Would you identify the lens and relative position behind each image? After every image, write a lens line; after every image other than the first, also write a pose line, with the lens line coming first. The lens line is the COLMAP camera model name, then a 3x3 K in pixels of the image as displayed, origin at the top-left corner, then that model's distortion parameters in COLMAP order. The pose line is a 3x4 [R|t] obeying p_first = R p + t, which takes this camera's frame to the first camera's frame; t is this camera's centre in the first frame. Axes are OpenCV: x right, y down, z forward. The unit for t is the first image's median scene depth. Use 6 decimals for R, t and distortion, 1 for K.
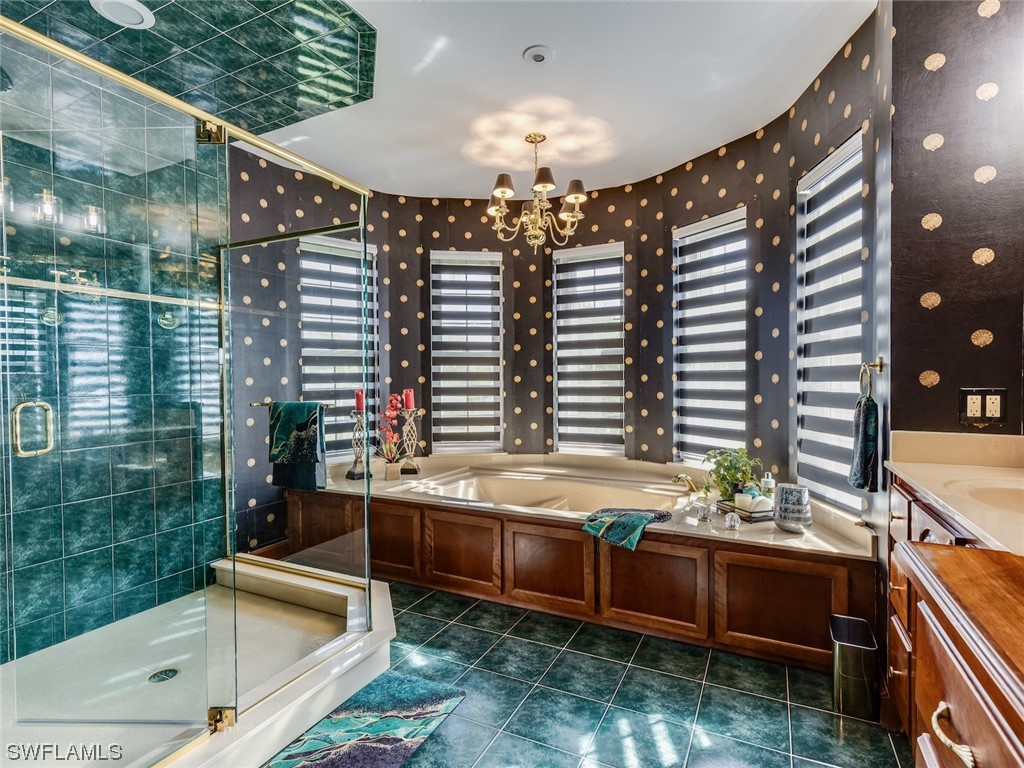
lens RADIAL K [[515.8, 0, 514.6], [0, 515.8, 387.5], [0, 0, 1]] dist [0.005068, 0.000559]
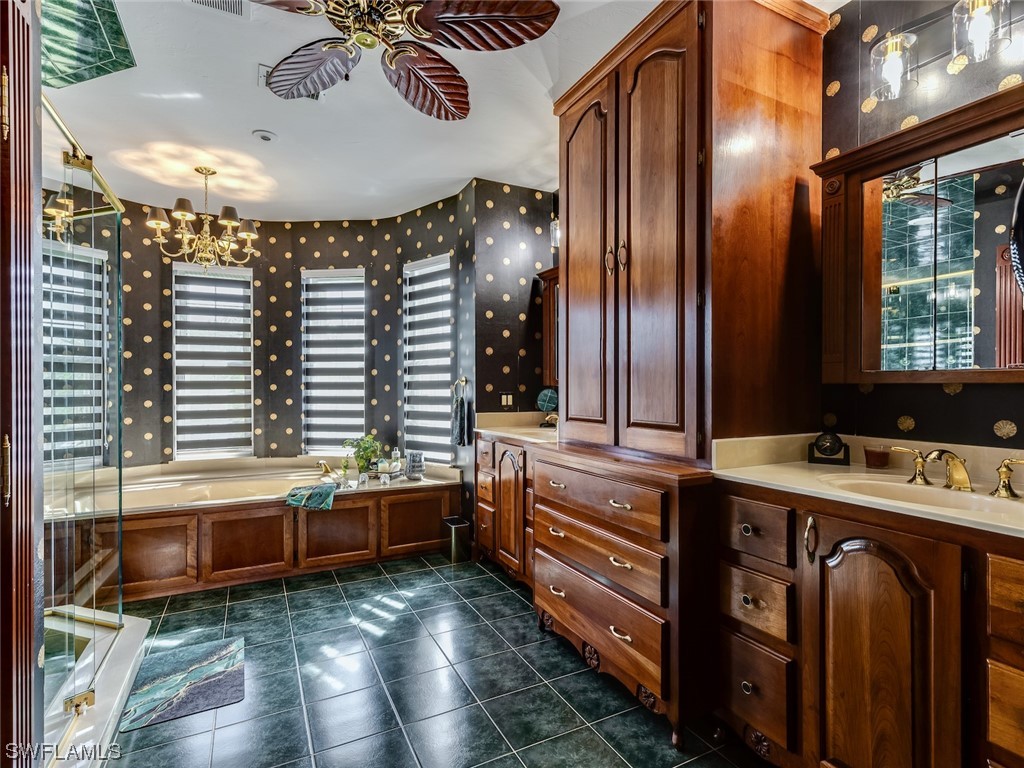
lens RADIAL K [[515.8, 0, 514.6], [0, 515.8, 387.5], [0, 0, 1]] dist [0.005068, 0.000559]
pose [[0.597208, 0.004656, 0.802073, -0.461240], [0.012241, 0.999814, -0.014918, 0.008132], [-0.801993, 0.018727, 0.597039, -0.192150]]
